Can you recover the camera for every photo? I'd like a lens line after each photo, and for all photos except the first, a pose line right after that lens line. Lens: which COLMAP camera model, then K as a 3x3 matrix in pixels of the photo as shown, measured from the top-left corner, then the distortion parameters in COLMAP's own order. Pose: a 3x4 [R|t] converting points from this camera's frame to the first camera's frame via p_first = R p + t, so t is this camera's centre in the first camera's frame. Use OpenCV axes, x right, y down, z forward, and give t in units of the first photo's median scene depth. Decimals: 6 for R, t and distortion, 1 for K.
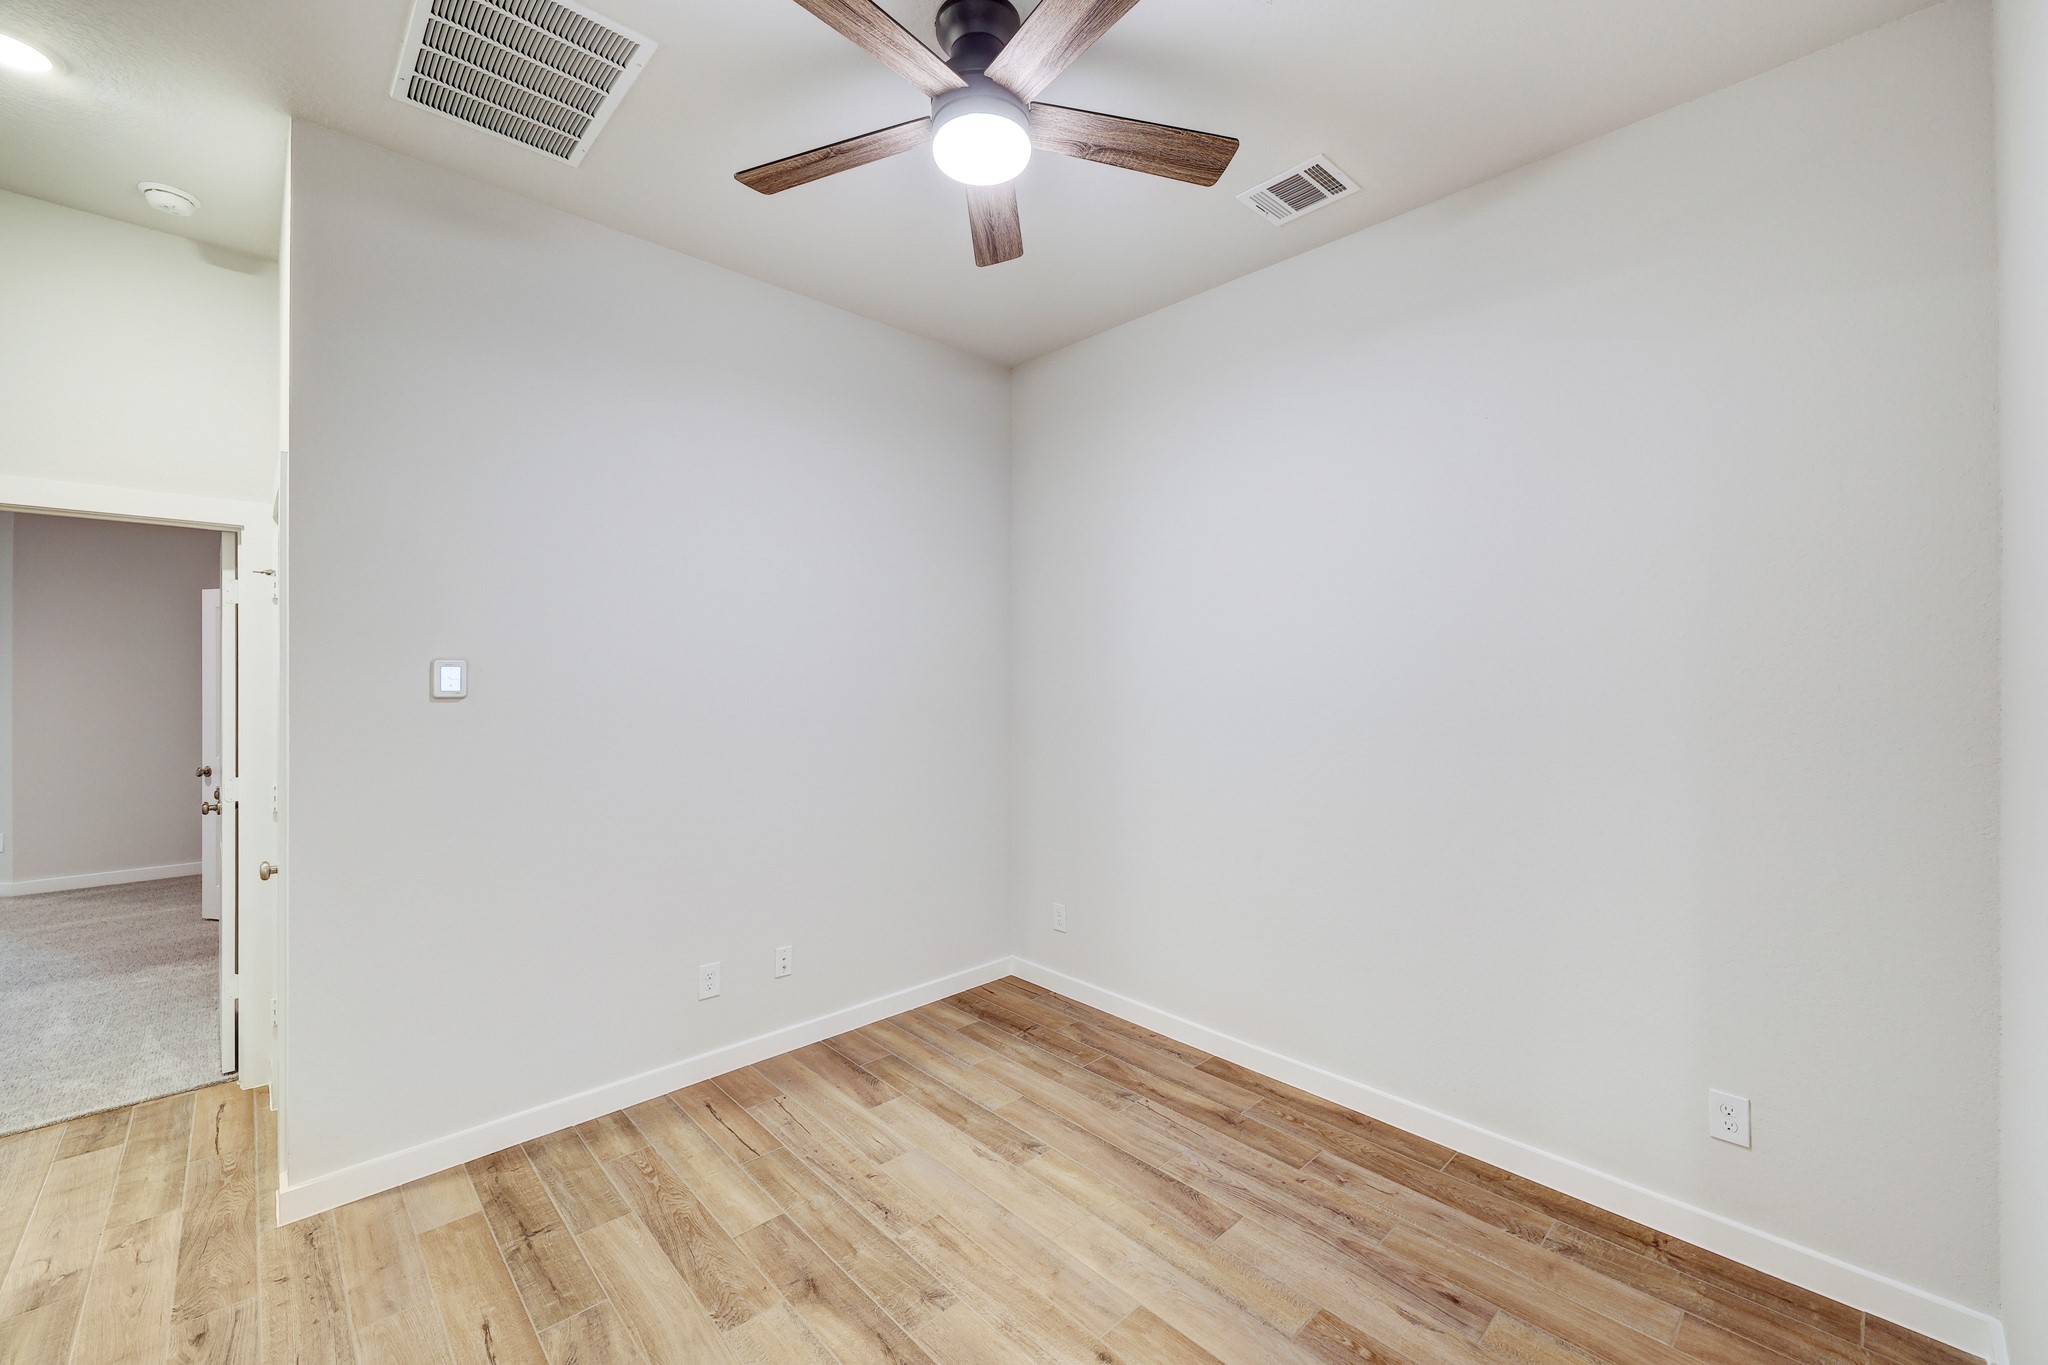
lens RADIAL K [[841.0, 0, 1016.4], [0, 841.0, 673.8], [0, 0, 1]] dist [-0.000268, -0.000131]
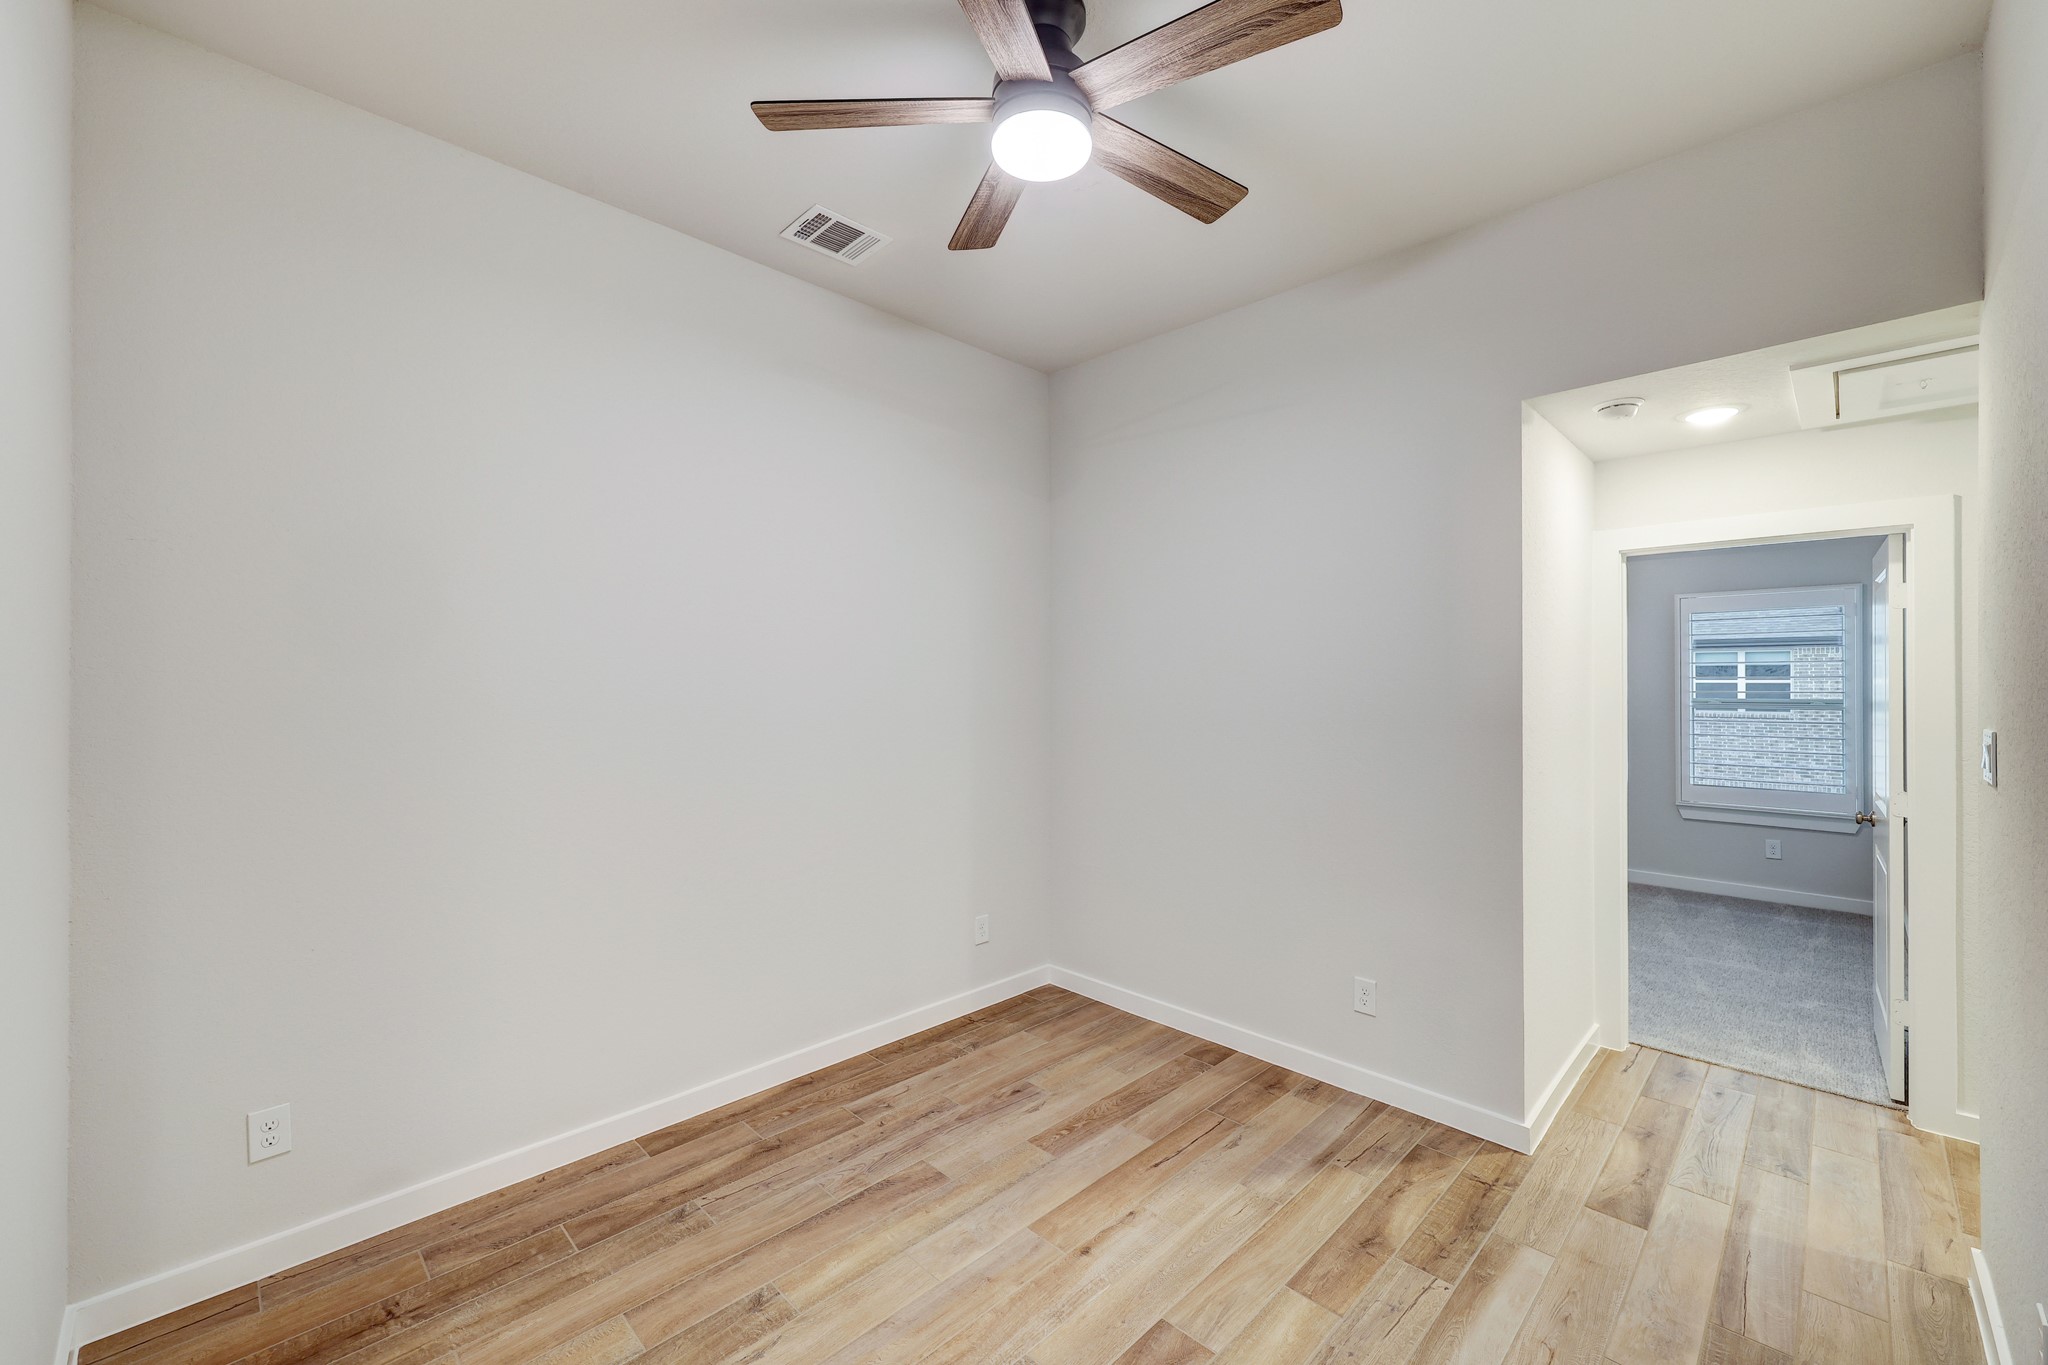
lens RADIAL K [[841.0, 0, 1016.4], [0, 841.0, 673.8], [0, 0, 1]] dist [-0.000268, -0.000131]
pose [[-0.050465, 0.007770, 0.998696, -0.845383], [-0.003662, 0.999962, -0.007965, -0.013066], [-0.998719, -0.004059, -0.050434, 0.880078]]
